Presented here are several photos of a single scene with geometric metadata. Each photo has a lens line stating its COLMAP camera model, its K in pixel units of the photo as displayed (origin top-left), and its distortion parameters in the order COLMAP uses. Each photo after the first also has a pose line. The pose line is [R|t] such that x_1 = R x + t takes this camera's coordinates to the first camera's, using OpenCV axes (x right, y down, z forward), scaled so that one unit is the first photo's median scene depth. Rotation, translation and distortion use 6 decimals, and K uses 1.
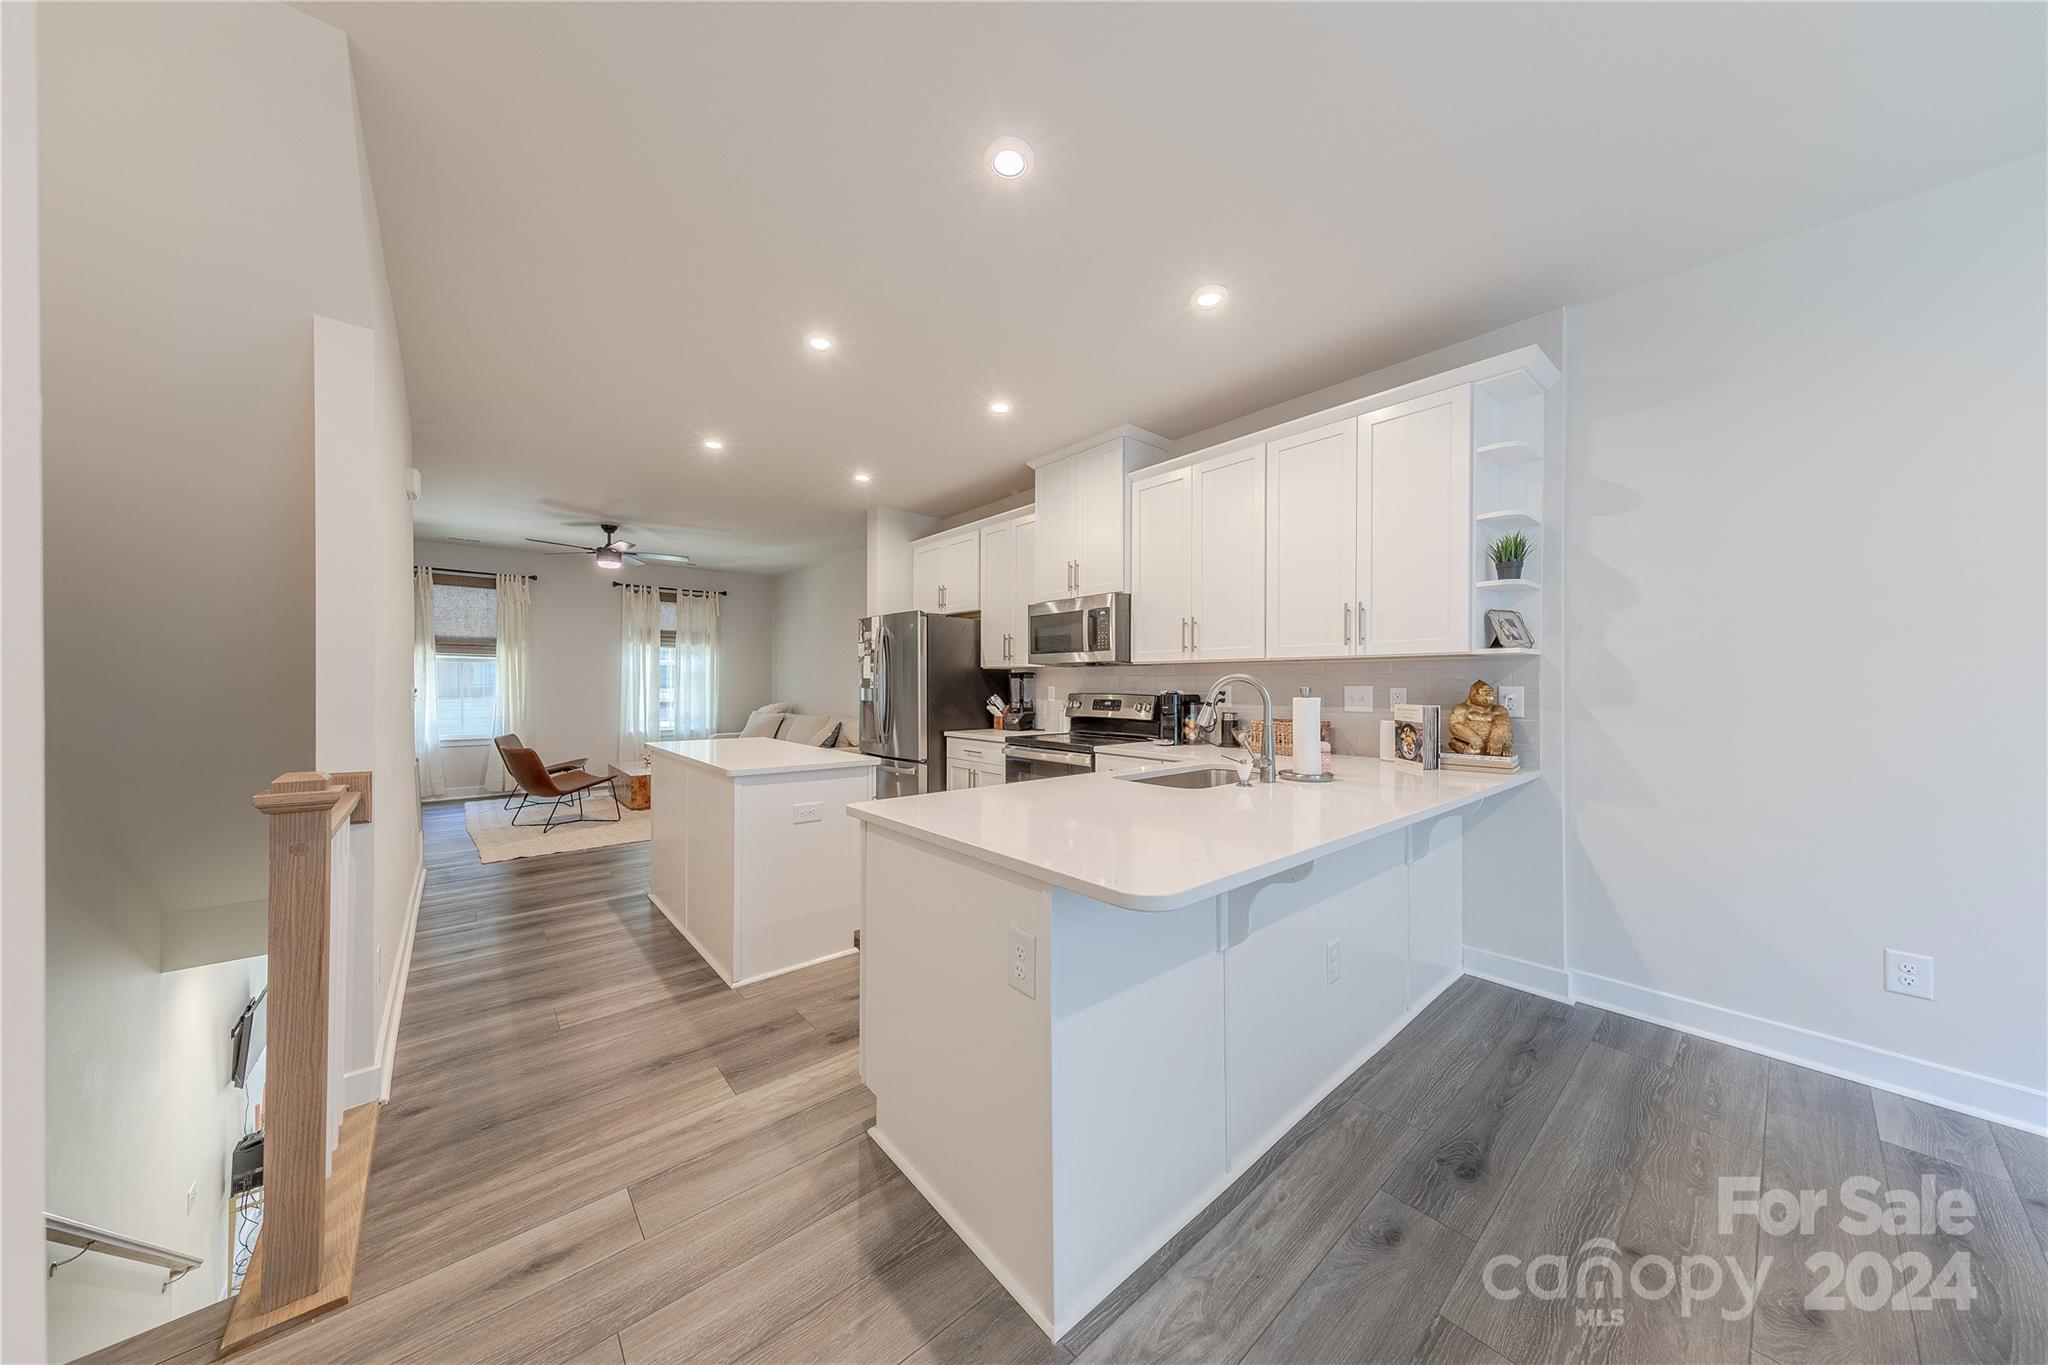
lens RADIAL K [[647.1, 0, 1024.6], [0, 647.1, 683.6], [0, 0, 1]] dist [0.010556, -0.001139]
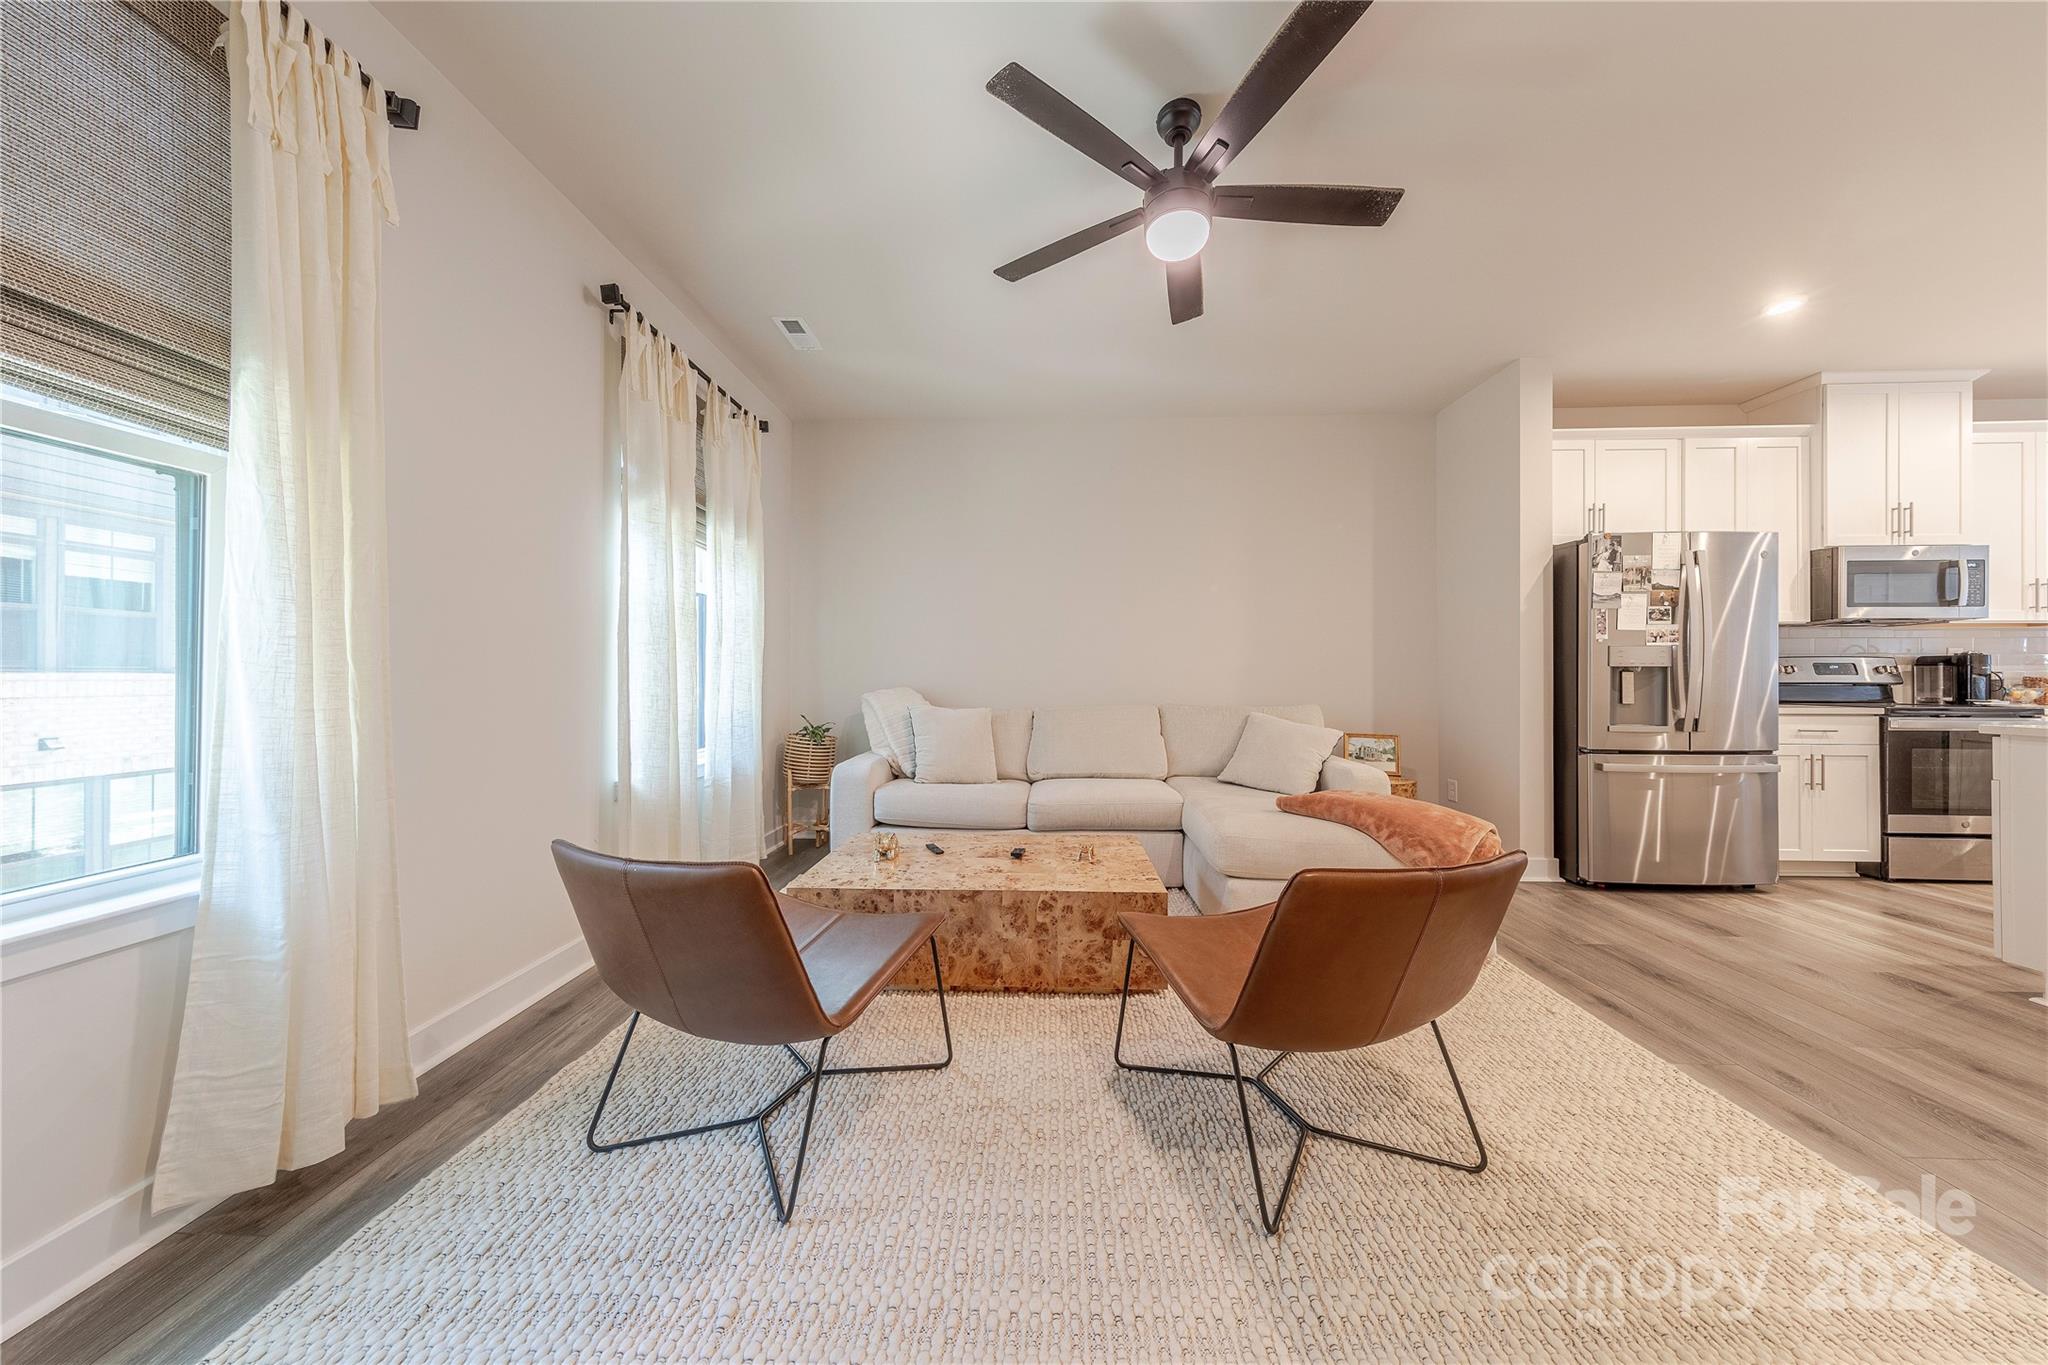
lens RADIAL K [[647.1, 0, 1015.3], [0, 647.1, 674.5], [0, 0, 1]] dist [0.010556, -0.001139]
pose [[0.680327, 0.000697, 0.732908, -1.364512], [-0.000188, 1.000000, -0.000776, 0.042859], [-0.732909, 0.000390, 0.680327, 1.244034]]
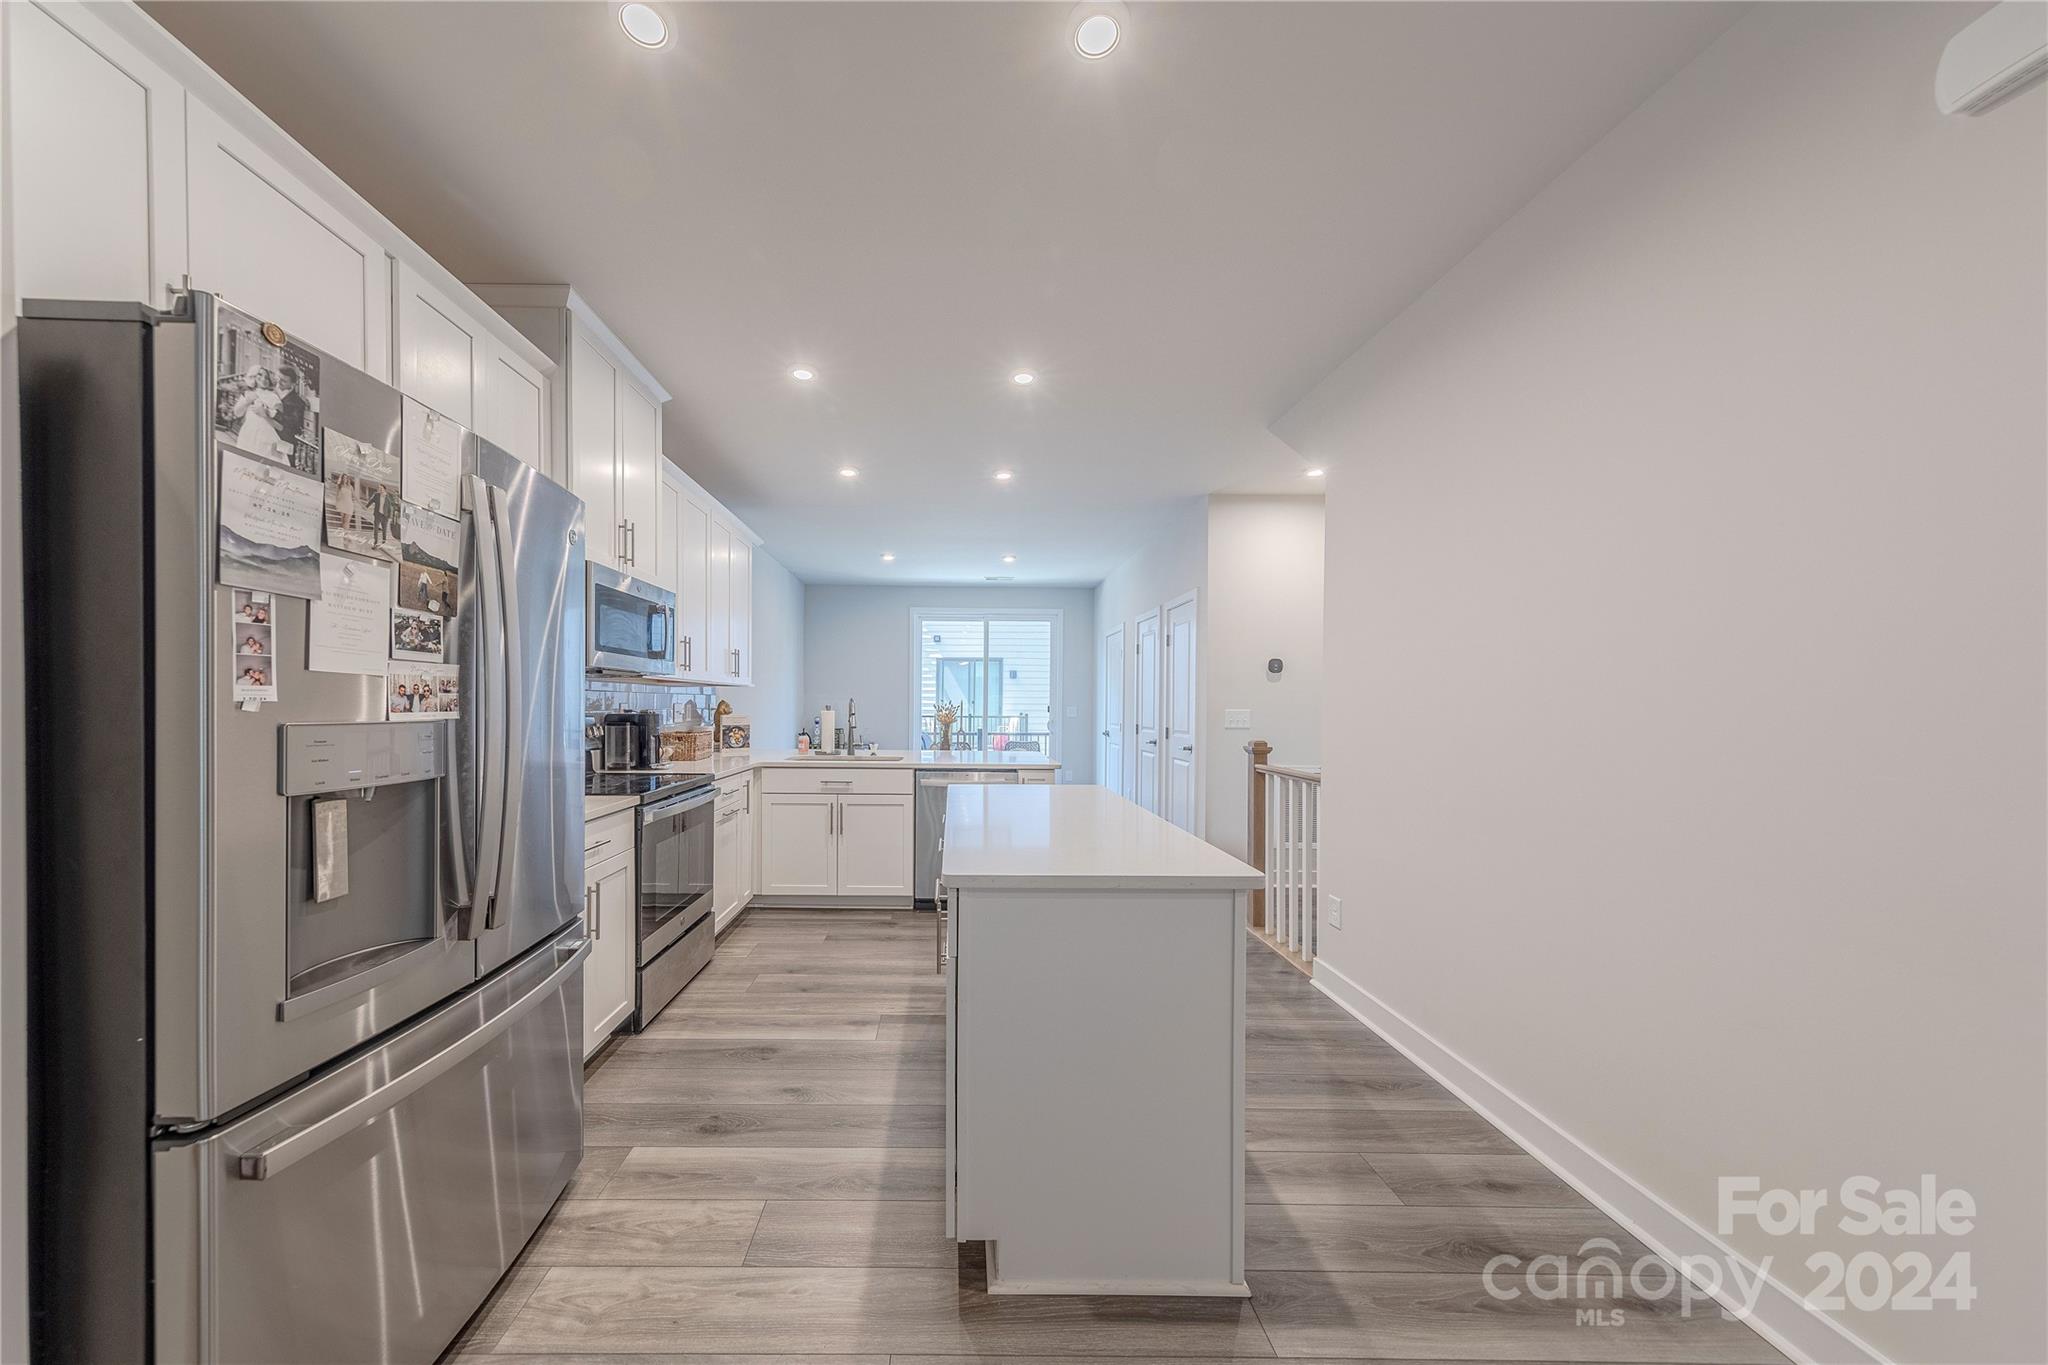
lens RADIAL K [[676.9, 0, 960.9], [0, 676.9, 715.5], [0, 0, 1]] dist [0.002936, 0.000494]
pose [[-0.758706, -0.019639, 0.651137, -0.641949], [-0.011283, 0.999792, 0.017008, -0.001827], [-0.651335, 0.005557, -0.758770, 1.279128]]
